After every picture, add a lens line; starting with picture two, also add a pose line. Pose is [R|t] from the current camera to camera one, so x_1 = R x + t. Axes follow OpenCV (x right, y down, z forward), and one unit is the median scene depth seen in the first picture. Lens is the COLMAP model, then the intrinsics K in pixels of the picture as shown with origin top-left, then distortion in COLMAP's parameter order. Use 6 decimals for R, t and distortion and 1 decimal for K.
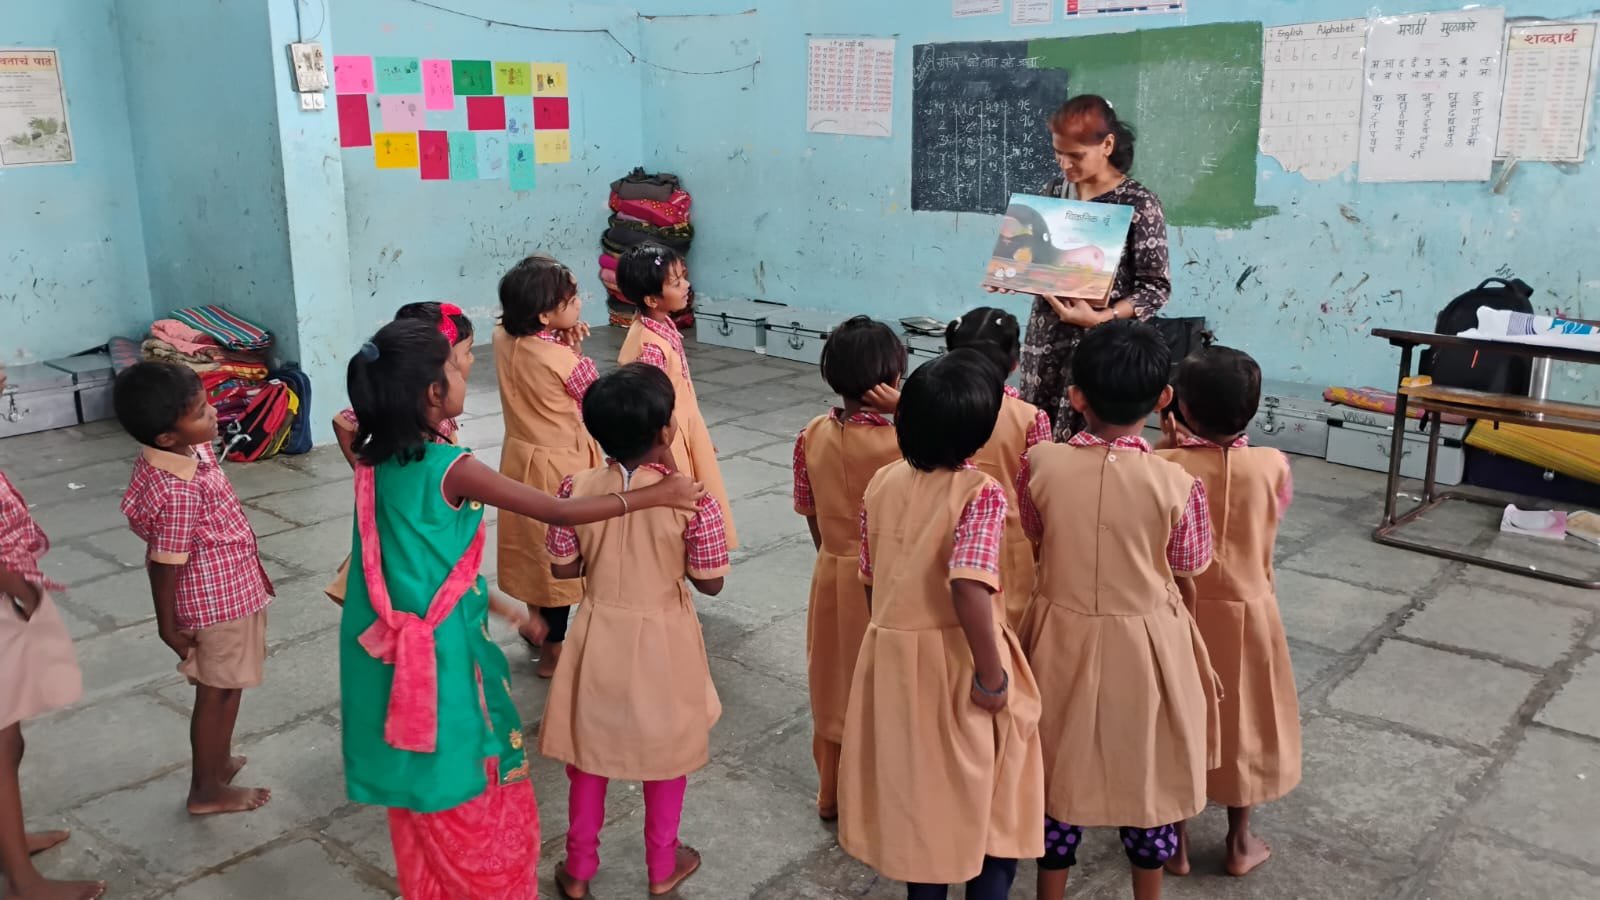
lens RADIAL K [[1310.6, 0, 800.0], [0, 1310.6, 450.0], [0, 0, 1]] dist [0.070534, -0.095515]
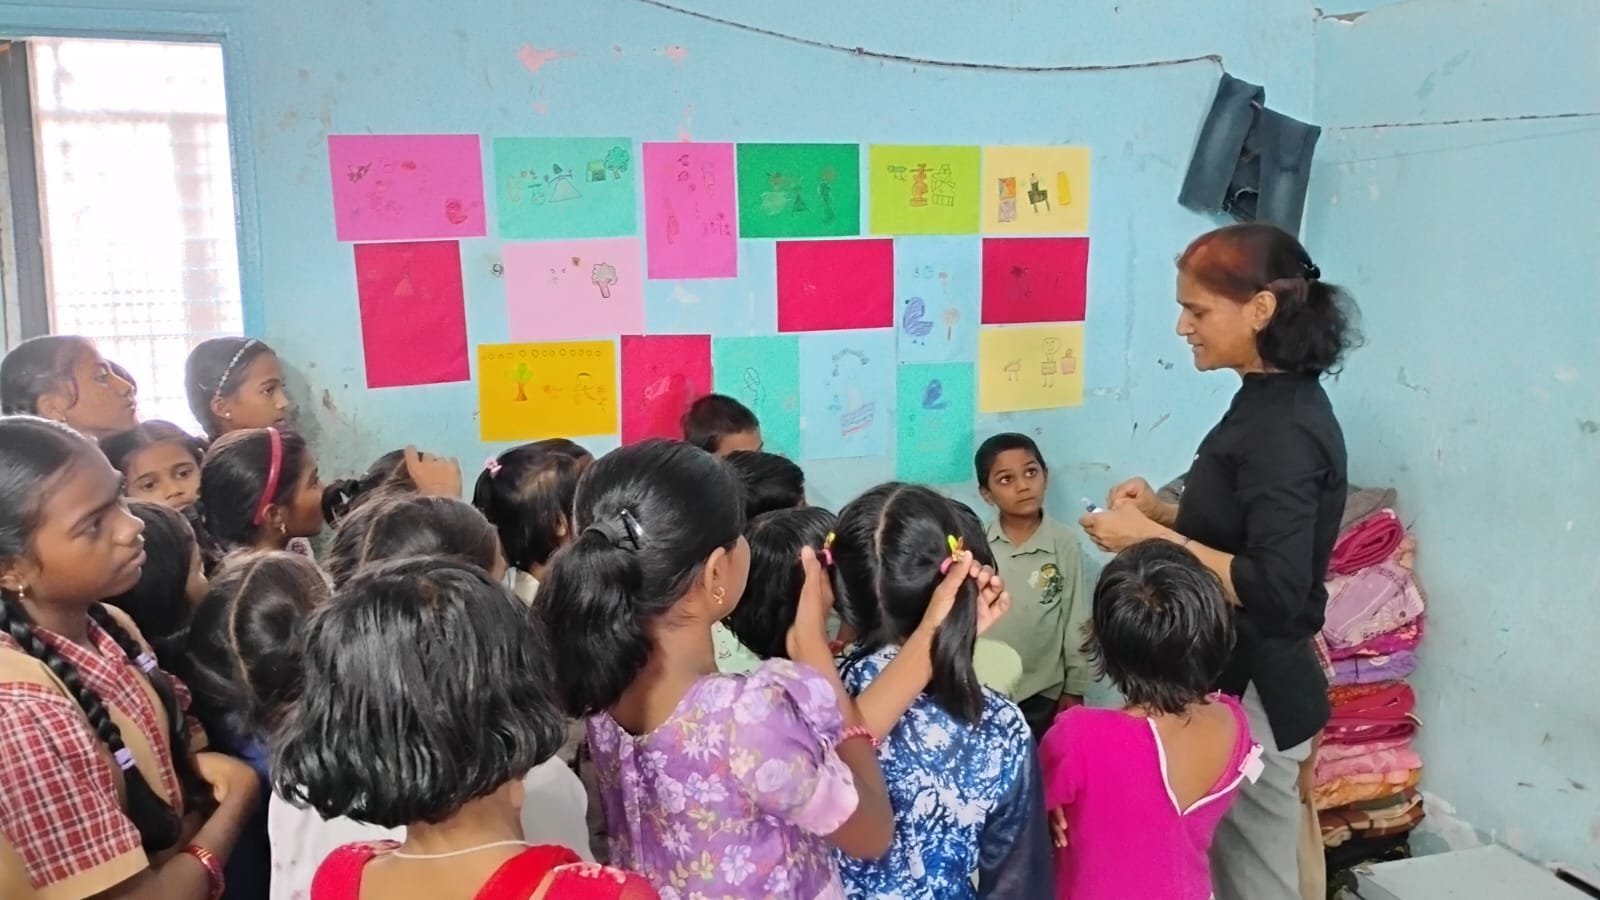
lens RADIAL K [[1310.6, 0, 800.0], [0, 1310.6, 450.0], [0, 0, 1]] dist [0.070534, -0.095515]
pose [[0.881372, 0.068321, -0.467456, -0.095720], [-0.110171, 0.991930, -0.062750, -0.239261], [0.459397, 0.106806, 0.881786, 0.875061]]
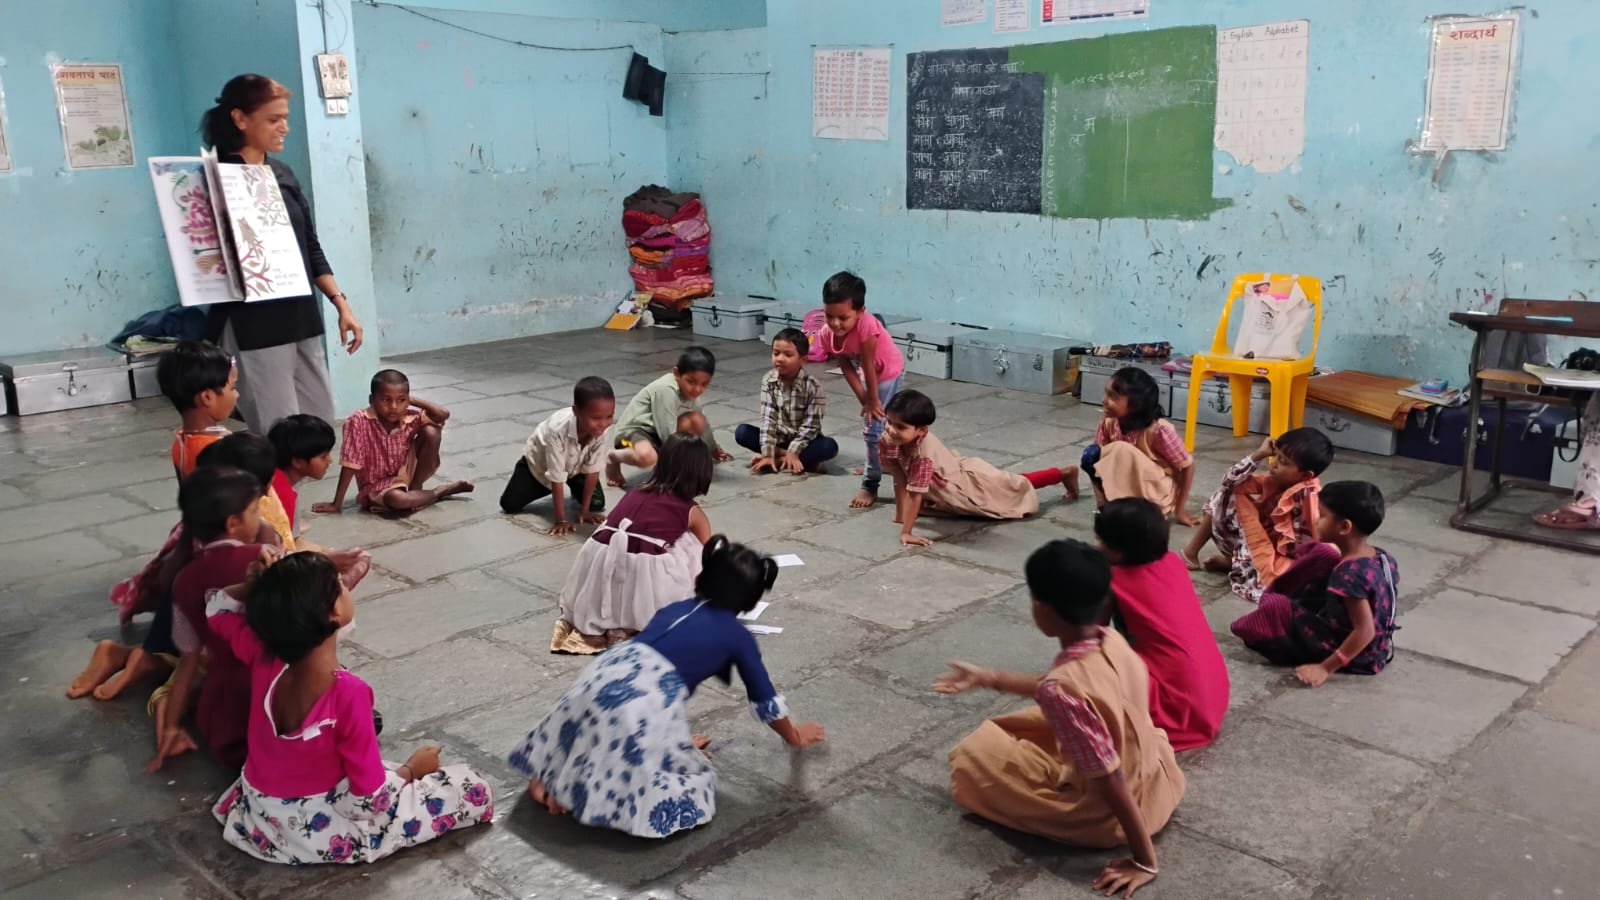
lens RADIAL K [[1310.6, 0, 800.0], [0, 1310.6, 450.0], [0, 0, 1]] dist [0.070534, -0.095515]
pose [[0.998180, 0.005576, -0.060053, 0.076444], [-0.006552, 0.999850, -0.016057, 0.034880], [0.059954, 0.016422, 0.998066, -0.070371]]
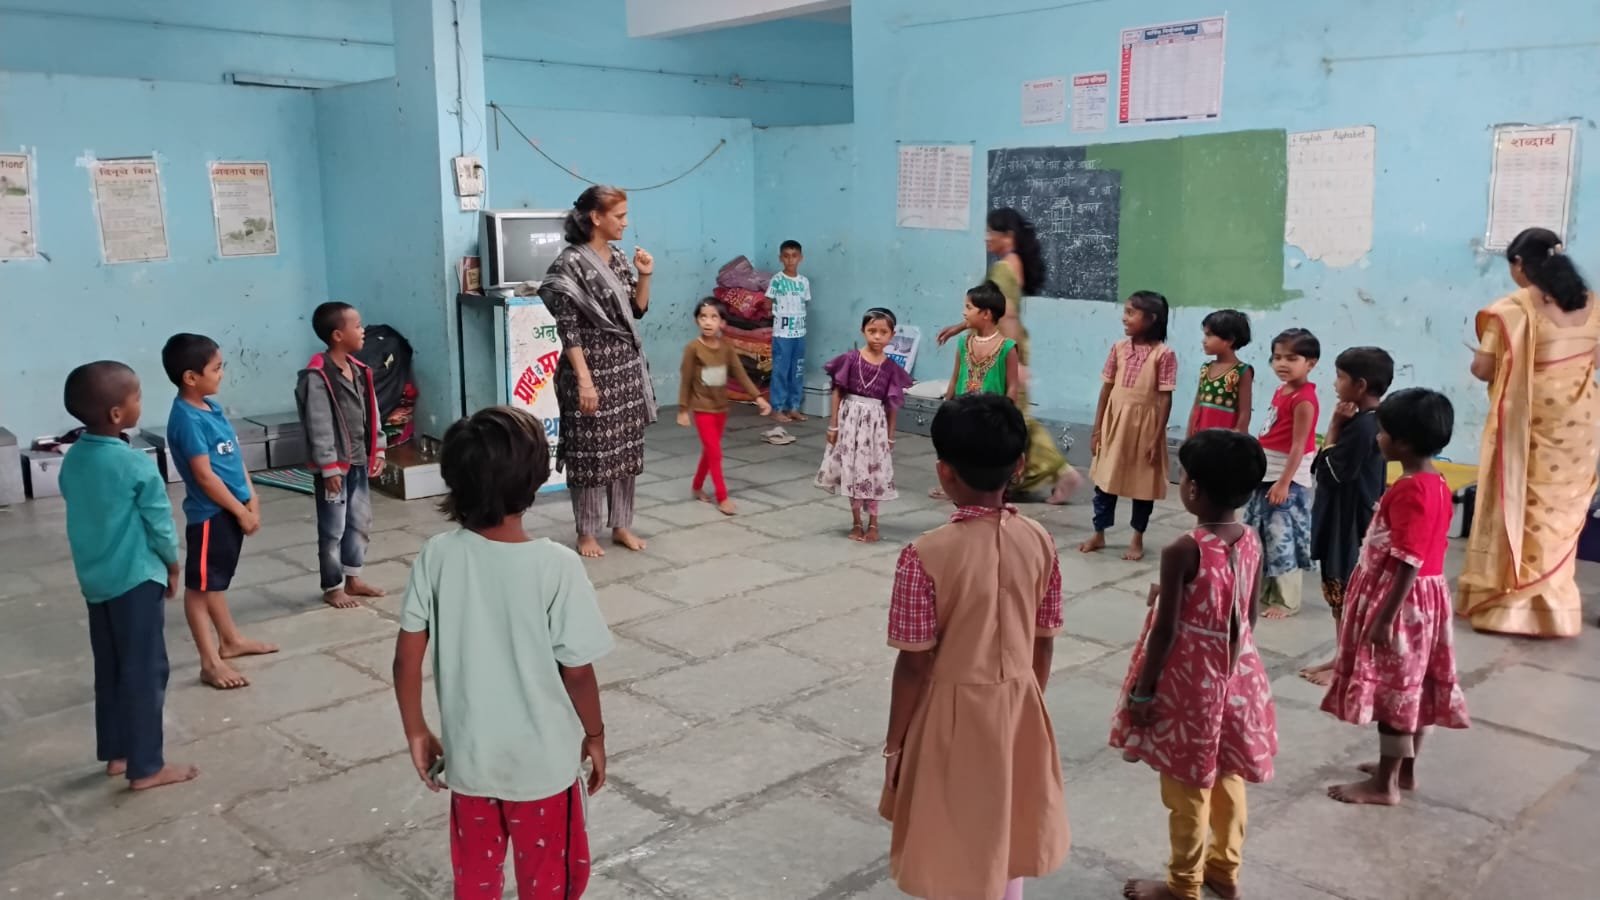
lens RADIAL K [[1310.6, 0, 800.0], [0, 1310.6, 450.0], [0, 0, 1]] dist [0.070534, -0.095515]
pose [[0.994611, 0.013711, -0.102770, 0.052777], [-0.020856, 0.997414, -0.068780, 0.034281], [0.101561, 0.070553, 0.992324, -0.134962]]
